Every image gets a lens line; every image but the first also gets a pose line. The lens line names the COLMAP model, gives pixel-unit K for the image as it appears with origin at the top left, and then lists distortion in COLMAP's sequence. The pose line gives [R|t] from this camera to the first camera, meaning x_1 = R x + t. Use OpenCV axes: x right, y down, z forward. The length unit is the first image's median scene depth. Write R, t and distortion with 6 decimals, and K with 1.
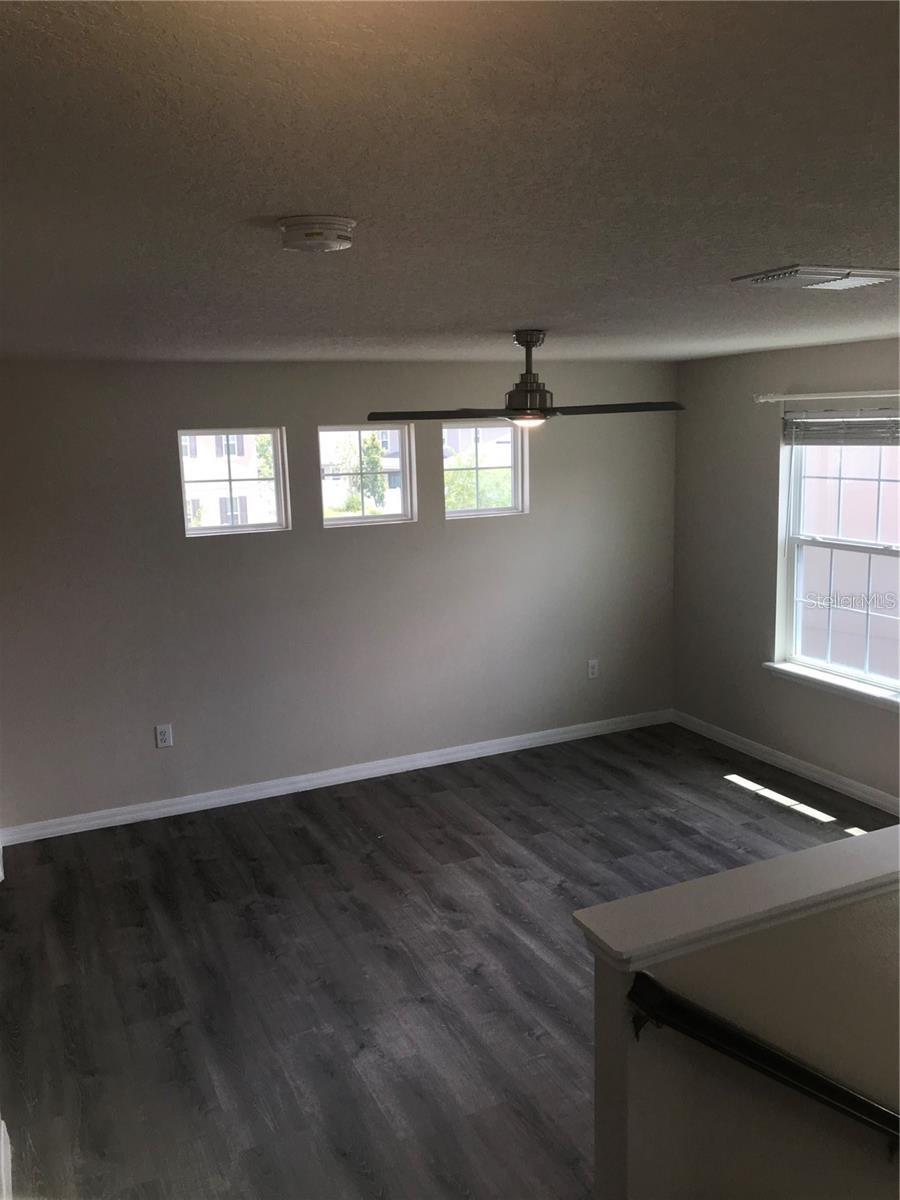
lens RADIAL K [[991.3, 0, 450.0], [0, 991.3, 600.0], [0, 0, 1]] dist [0.012860, 0.002068]
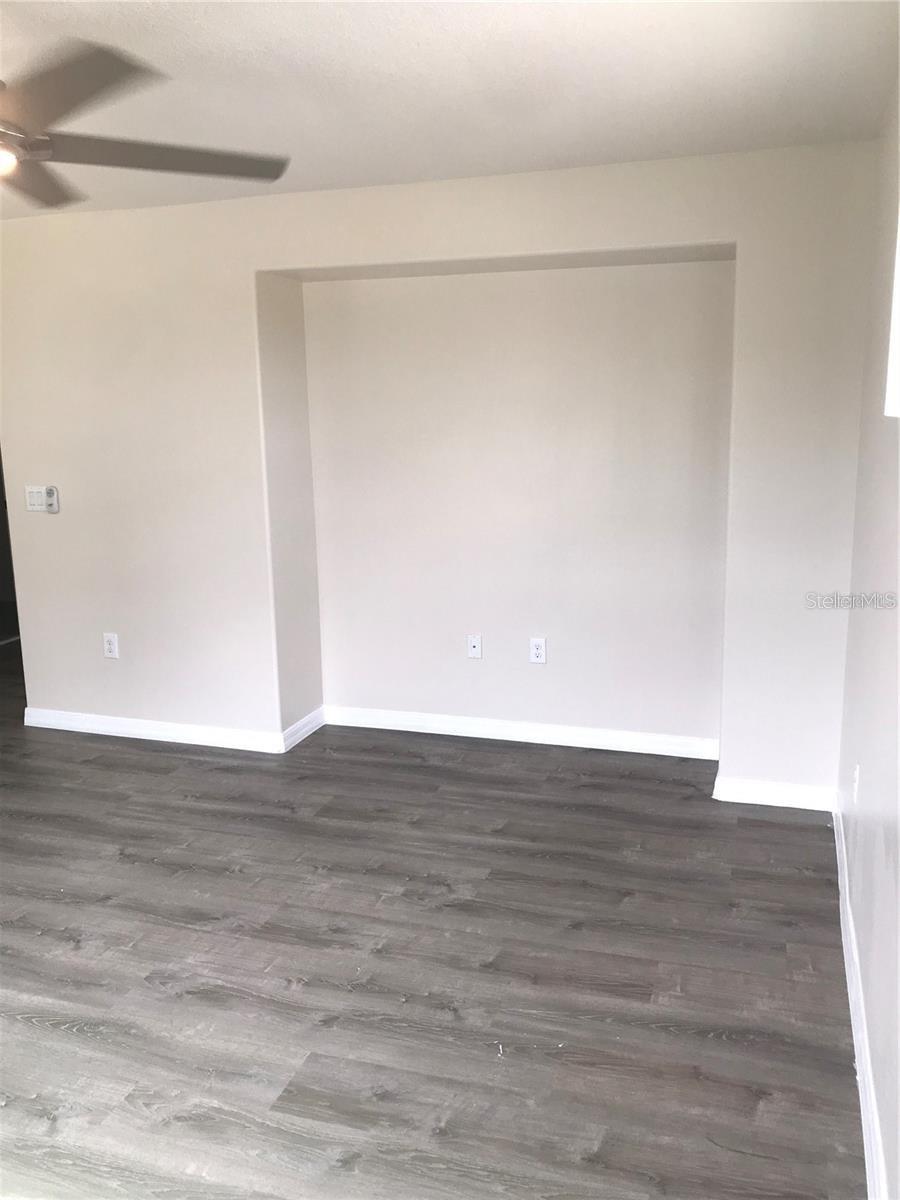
lens RADIAL K [[991.3, 0, 450.0], [0, 991.3, 600.0], [0, 0, 1]] dist [0.012860, 0.002068]
pose [[-0.681998, 0.185516, -0.707434, 0.286039], [-0.088574, 0.939222, 0.331688, -0.143740], [0.725970, 0.288871, -0.624116, 1.407941]]
